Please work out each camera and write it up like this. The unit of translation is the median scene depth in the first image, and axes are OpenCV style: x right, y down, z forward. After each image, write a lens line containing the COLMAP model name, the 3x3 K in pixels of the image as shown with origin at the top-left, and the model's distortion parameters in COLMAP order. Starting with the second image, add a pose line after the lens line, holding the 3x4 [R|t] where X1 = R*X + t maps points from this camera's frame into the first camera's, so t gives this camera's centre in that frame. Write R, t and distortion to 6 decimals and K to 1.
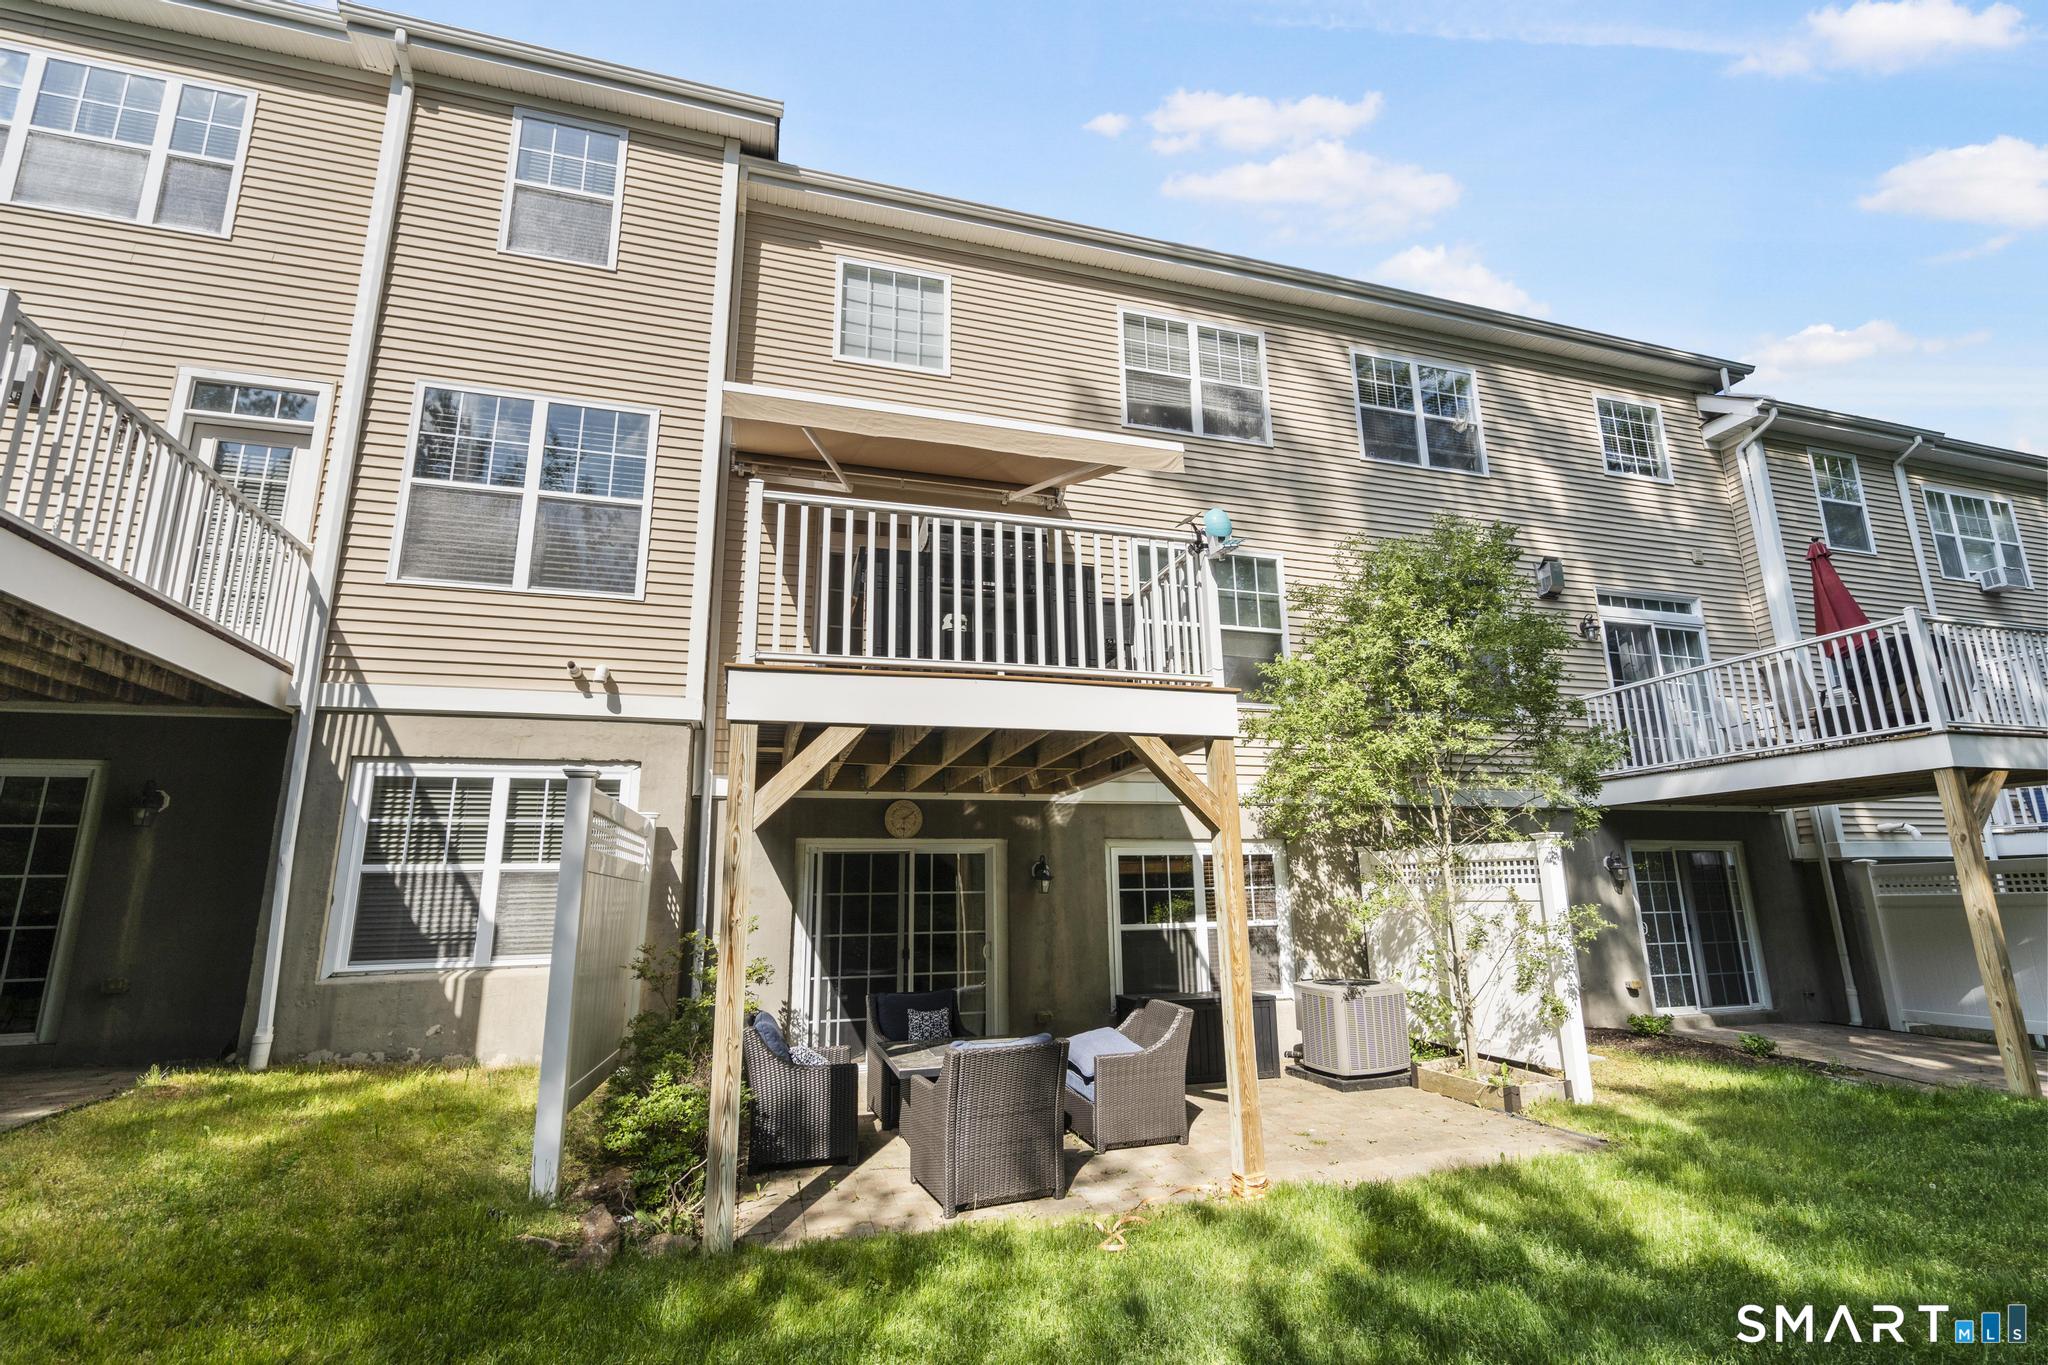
lens RADIAL K [[928.7, 0, 1021.4], [0, 928.7, 689.9], [0, 0, 1]] dist [-0.000750, 0.000116]
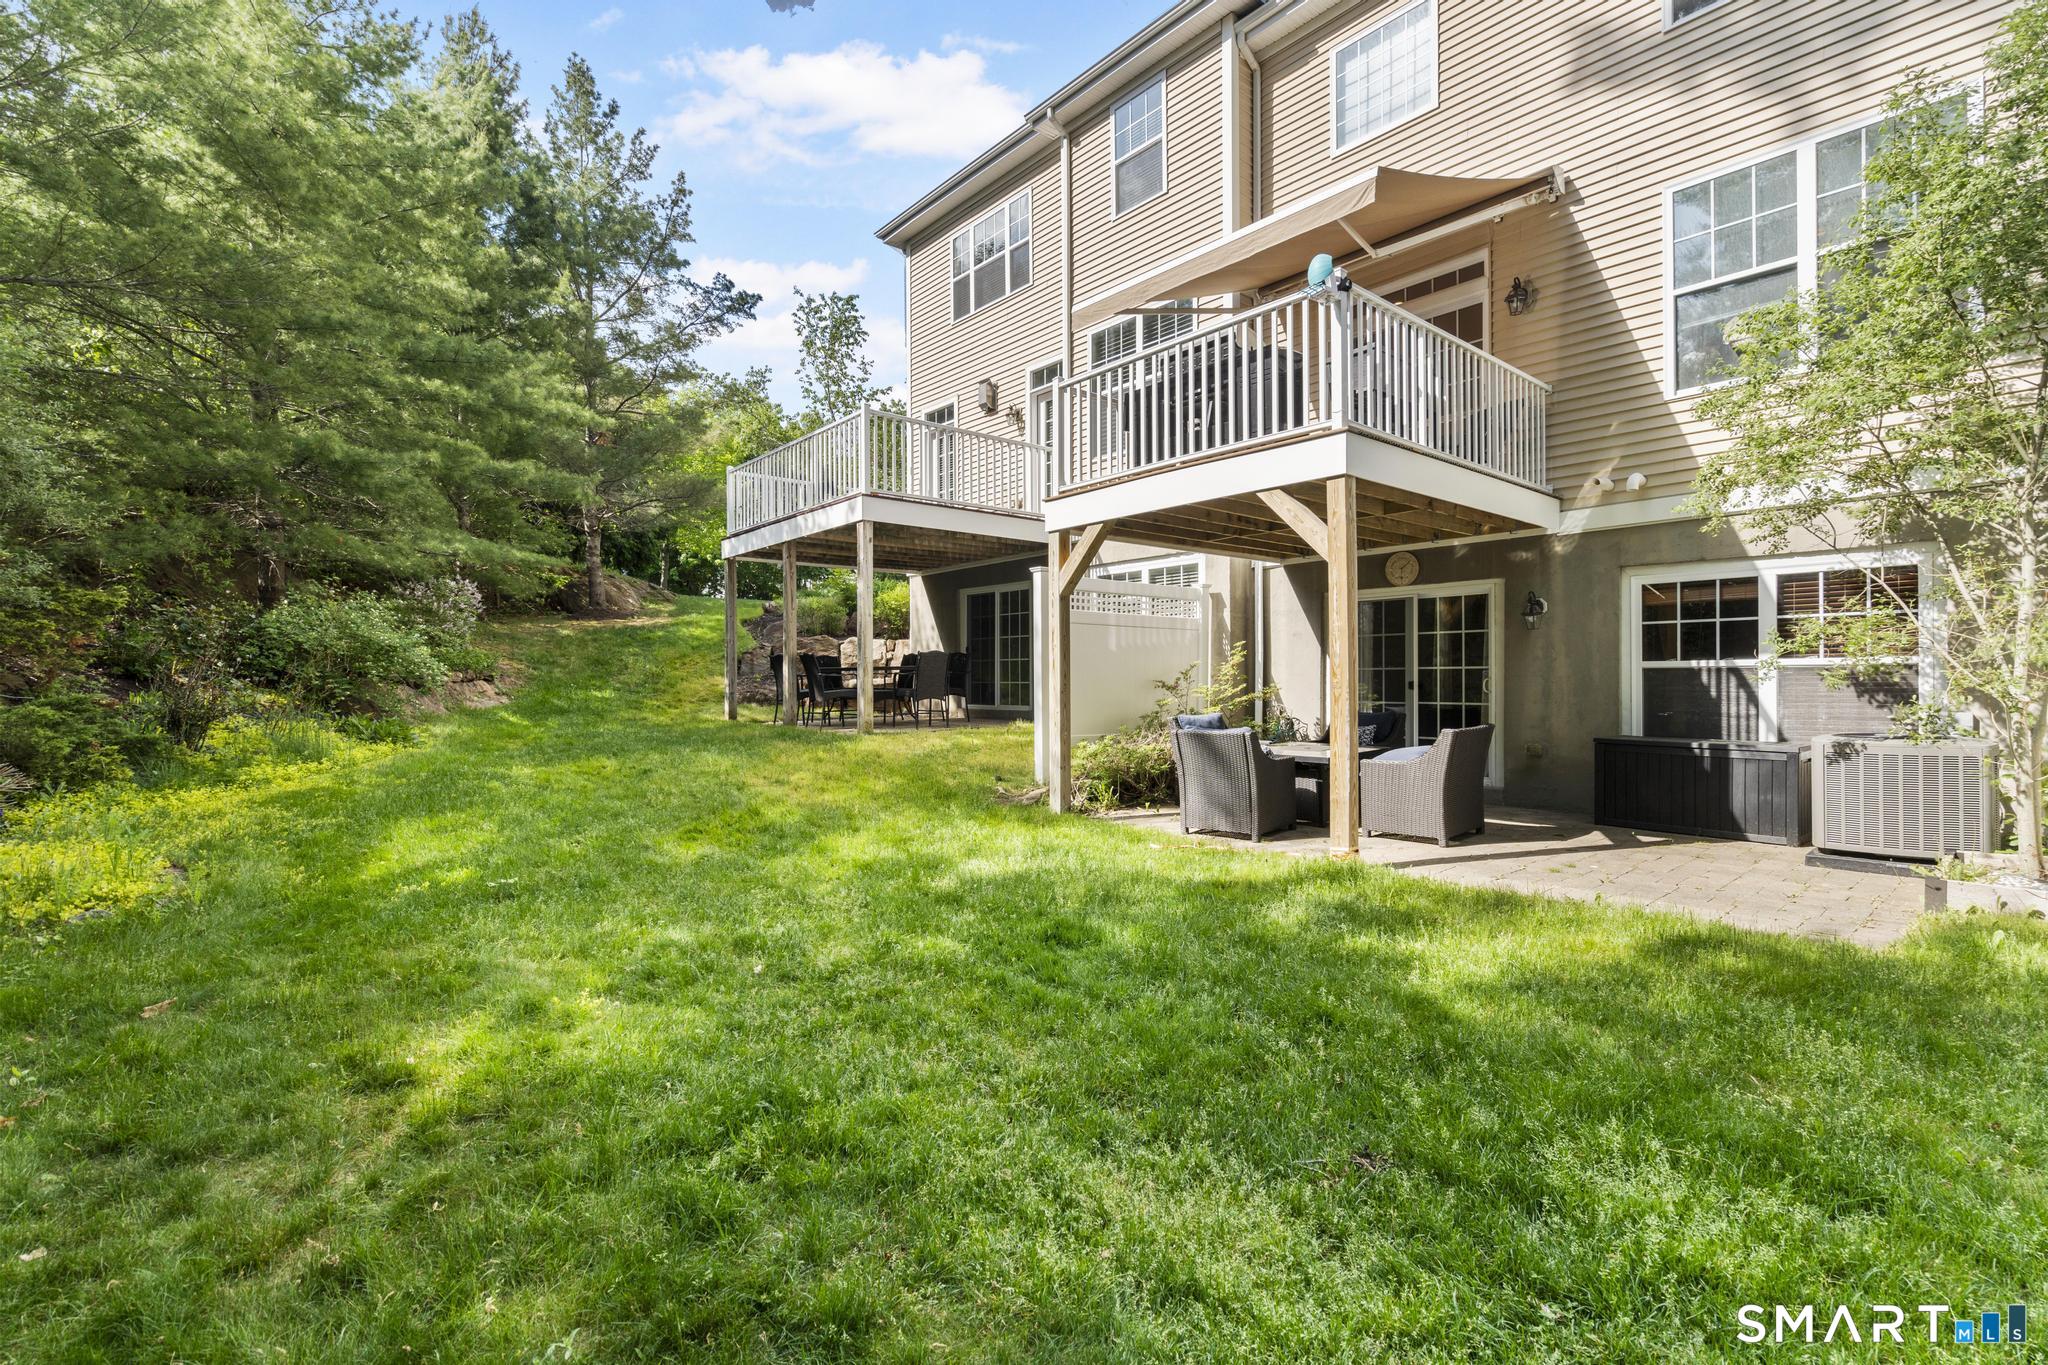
lens RADIAL K [[920.0, 0, 1033.4], [0, 920.0, 678.8], [0, 0, 1]] dist [0.000402, 0.000172]
pose [[0.398681, 0.014044, -0.916982, 0.712985], [0.195559, 0.975584, 0.099966, 0.070444], [0.895997, -0.219178, 0.386200, 0.143289]]
